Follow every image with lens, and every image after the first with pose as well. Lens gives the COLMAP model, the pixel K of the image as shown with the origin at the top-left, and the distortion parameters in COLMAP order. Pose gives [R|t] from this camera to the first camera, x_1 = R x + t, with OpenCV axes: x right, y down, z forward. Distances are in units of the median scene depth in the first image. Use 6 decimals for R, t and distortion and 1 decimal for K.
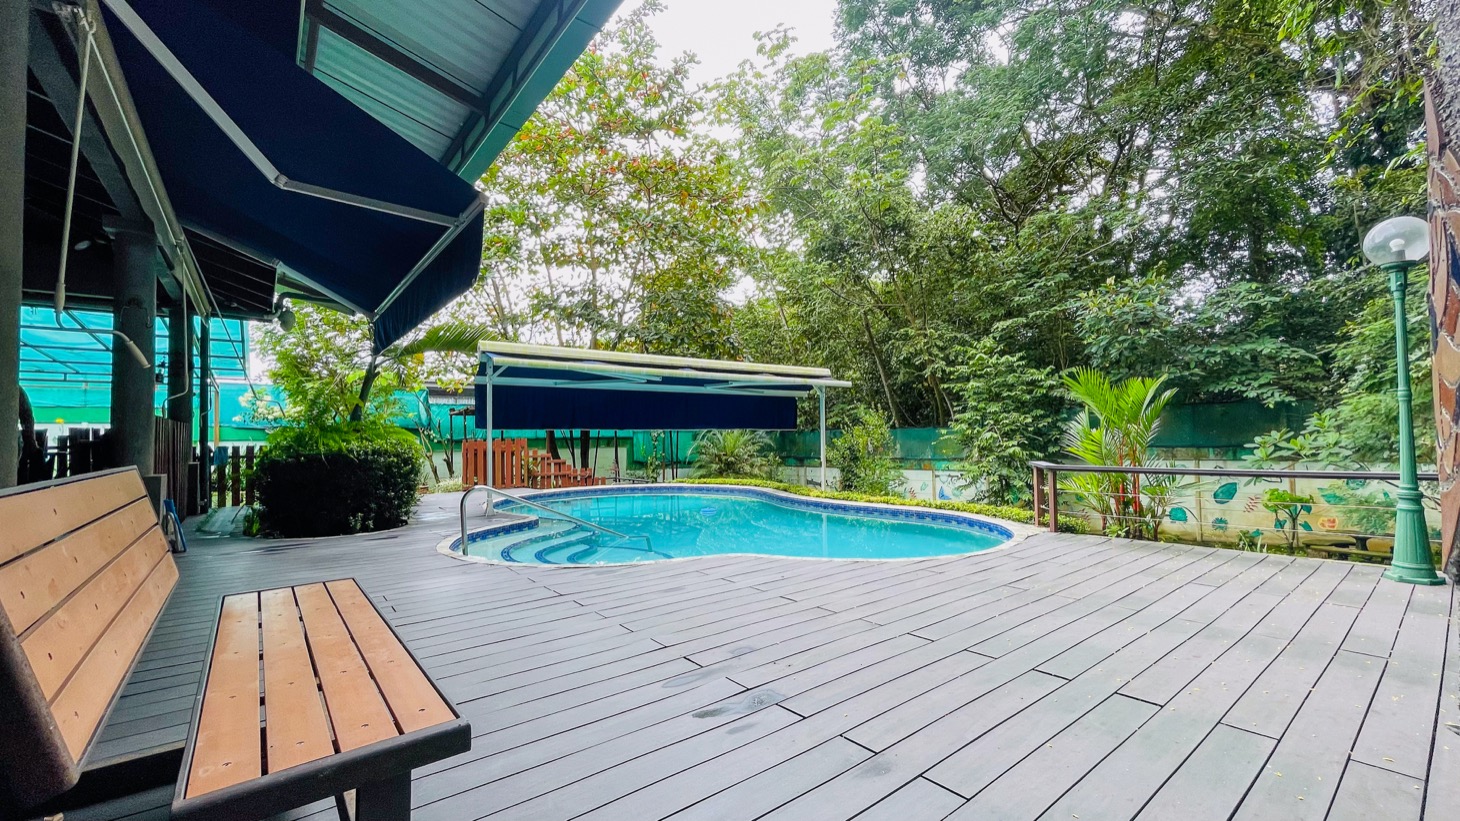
lens RADIAL K [[594.1, 0, 725.5], [0, 594.1, 417.8], [0, 0, 1]] dist [0.002154, 0.000416]
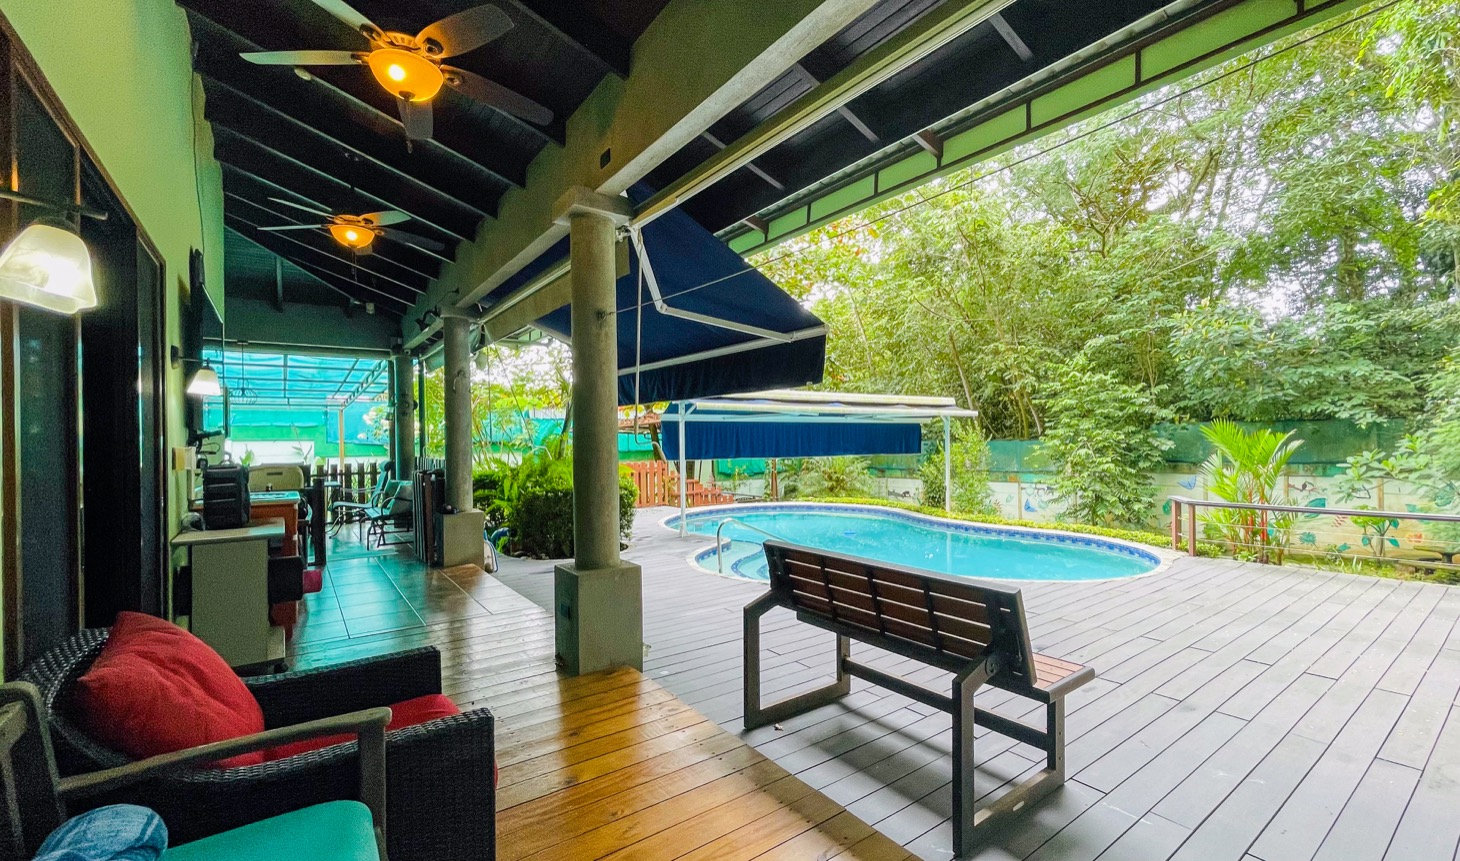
lens RADIAL K [[629.9, 0, 755.6], [0, 629.9, 435.5], [0, 0, 1]] dist [0.007076, -0.000154]
pose [[0.999952, 0.000233, -0.009795, -0.125254], [0.000071, 0.999517, 0.031084, -0.036173], [0.009798, -0.031083, 0.999469, -0.109920]]
